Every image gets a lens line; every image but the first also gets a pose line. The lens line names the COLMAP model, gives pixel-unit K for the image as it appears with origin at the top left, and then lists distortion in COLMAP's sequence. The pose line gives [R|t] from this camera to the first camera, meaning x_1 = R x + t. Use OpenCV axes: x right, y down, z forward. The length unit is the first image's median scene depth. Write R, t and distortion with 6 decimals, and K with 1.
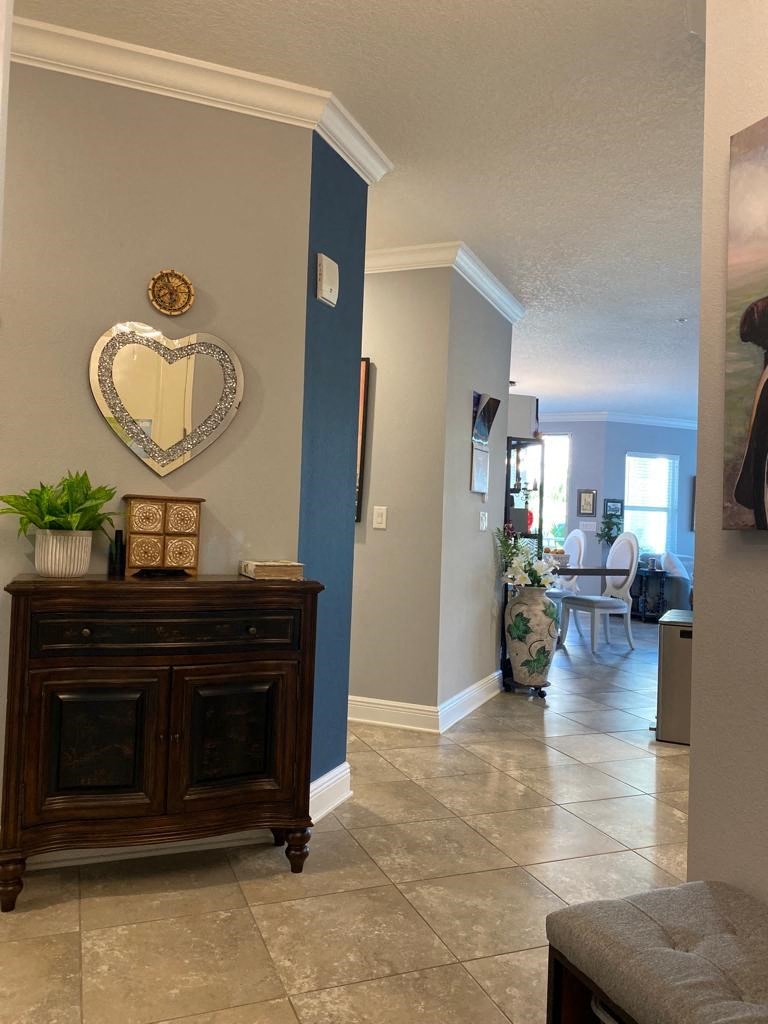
lens RADIAL K [[776.2, 0, 384.5], [0, 776.2, 493.3], [0, 0, 1]] dist [0.016635, -0.003522]
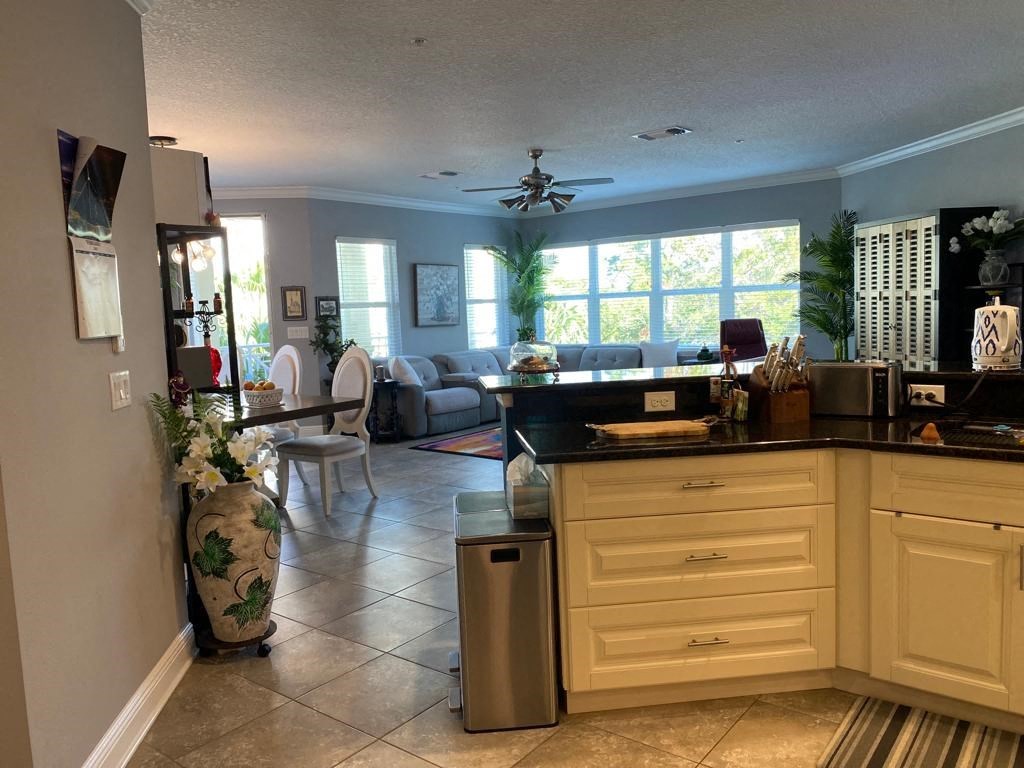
lens RADIAL K [[773.9, 0, 512.0], [0, 773.9, 384.0], [0, 0, 1]] dist [0.021746, -0.011231]
pose [[0.857795, -0.120915, 0.499567, 0.162684], [0.050056, 0.986968, 0.152935, -0.061188], [-0.511549, -0.106181, 0.852668, 0.727232]]
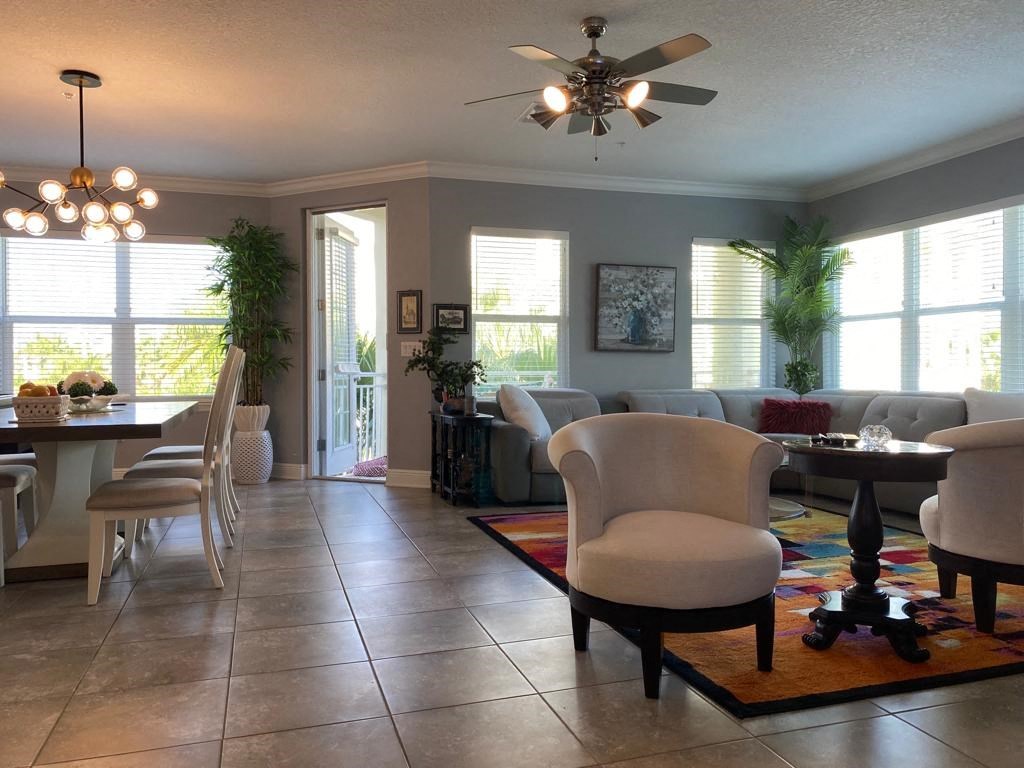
lens RADIAL K [[773.9, 0, 512.0], [0, 773.9, 384.0], [0, 0, 1]] dist [0.021746, -0.011231]
pose [[0.996872, -0.040199, -0.068049, 1.431119], [0.043949, 0.997544, 0.054538, 0.149794], [0.065690, -0.057358, 0.996190, 1.402139]]
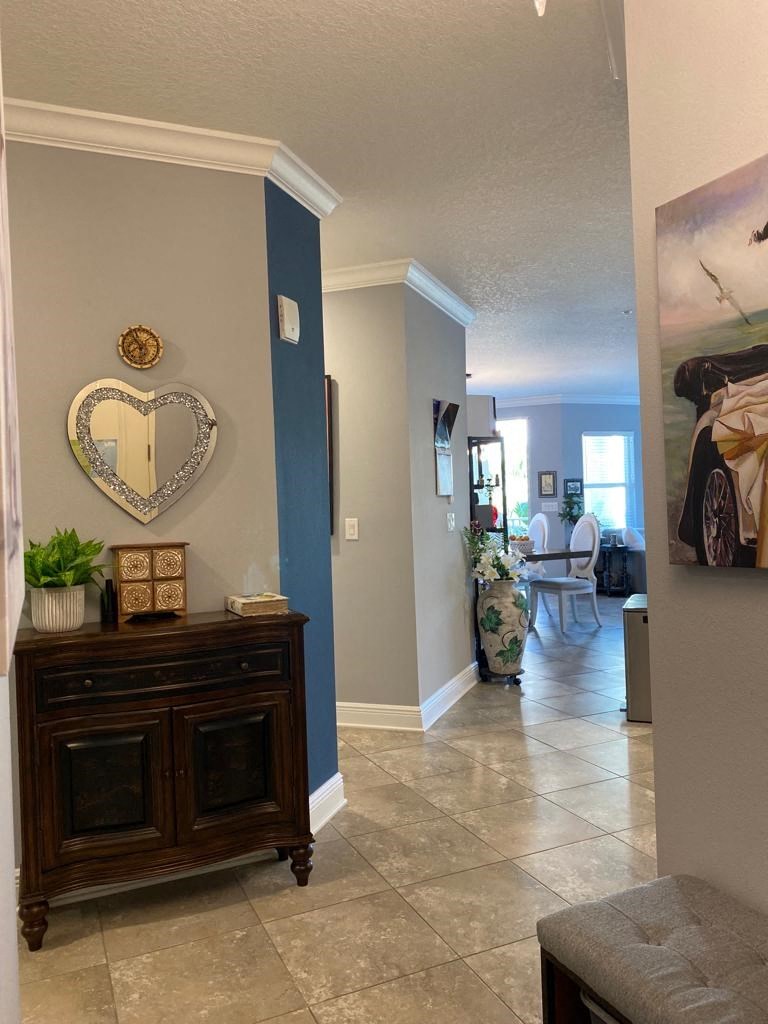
lens RADIAL K [[773.9, 0, 381.5], [0, 773.9, 496.6], [0, 0, 1]] dist [0.021746, -0.011231]
pose [[0.996562, -0.071414, 0.041993, -0.010012], [0.070249, 0.997119, 0.028597, -0.059688], [-0.043914, -0.025549, 0.998709, -0.050203]]
